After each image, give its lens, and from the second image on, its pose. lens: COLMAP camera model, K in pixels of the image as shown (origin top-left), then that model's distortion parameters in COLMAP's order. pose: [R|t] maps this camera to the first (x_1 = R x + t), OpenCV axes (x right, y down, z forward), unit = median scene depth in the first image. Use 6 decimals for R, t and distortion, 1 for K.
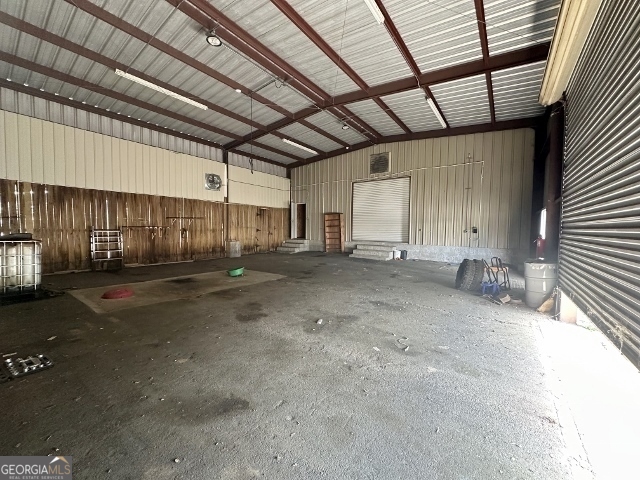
lens RADIAL K [[255.9, 0, 320.0], [0, 255.9, 240.0], [0, 0, 1]] dist [0.000040, -0.000014]
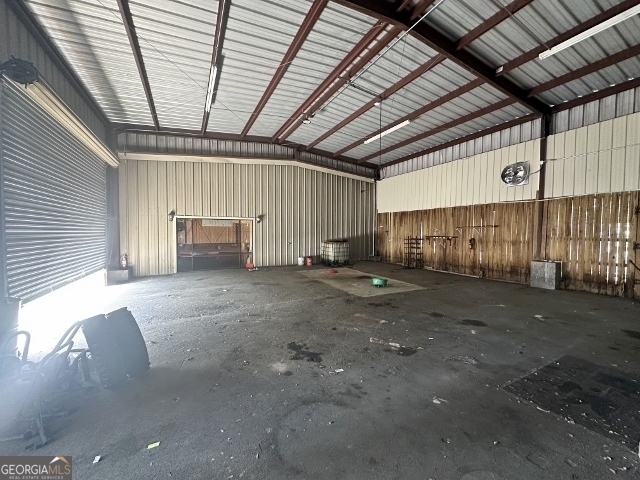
lens RADIAL K [[255.9, 0, 320.0], [0, 255.9, 240.0], [0, 0, 1]] dist [0.000040, -0.000014]
pose [[-0.445858, 0.020959, -0.894859, 0.491125], [-0.044706, 0.997957, 0.045648, -0.056368], [0.893987, 0.060358, -0.444010, 0.892107]]
